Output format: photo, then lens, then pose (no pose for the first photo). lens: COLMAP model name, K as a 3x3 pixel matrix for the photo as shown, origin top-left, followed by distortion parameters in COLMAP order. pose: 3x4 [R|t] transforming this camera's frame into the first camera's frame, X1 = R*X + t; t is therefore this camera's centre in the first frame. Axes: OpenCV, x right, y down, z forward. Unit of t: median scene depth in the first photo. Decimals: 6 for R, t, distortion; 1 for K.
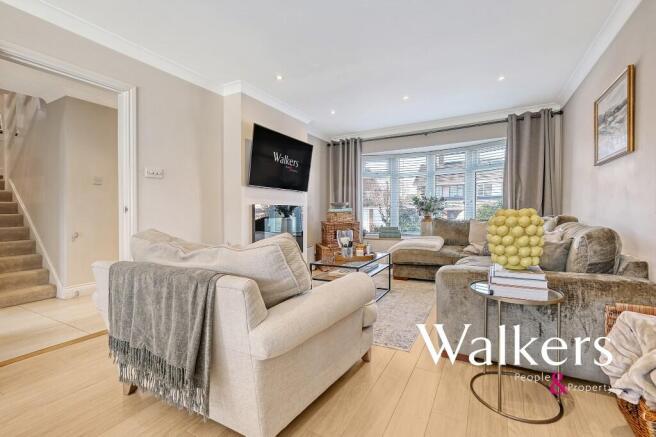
lens RADIAL K [[290.3, 0, 328.5], [0, 290.3, 214.5], [0, 0, 1]] dist [0.008561, 0.001038]
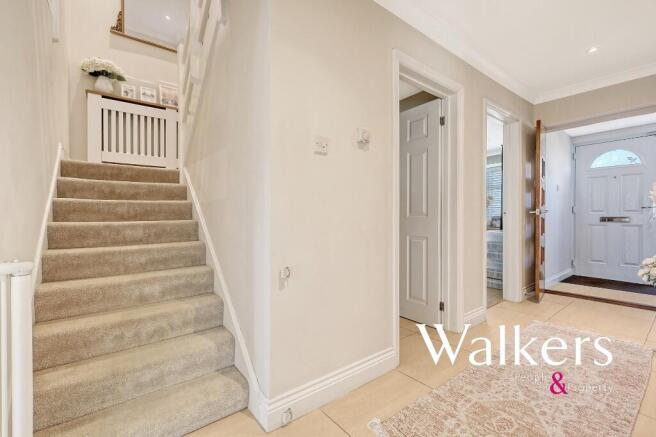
lens RADIAL K [[290.3, 0, 332.9], [0, 290.3, 217.2], [0, 0, 1]] dist [0.008561, 0.001038]
pose [[0.922676, 0.001107, -0.385574, -0.591729], [-0.002057, 0.999996, -0.002051, -0.007354], [0.385570, 0.002686, 0.922674, 0.591433]]
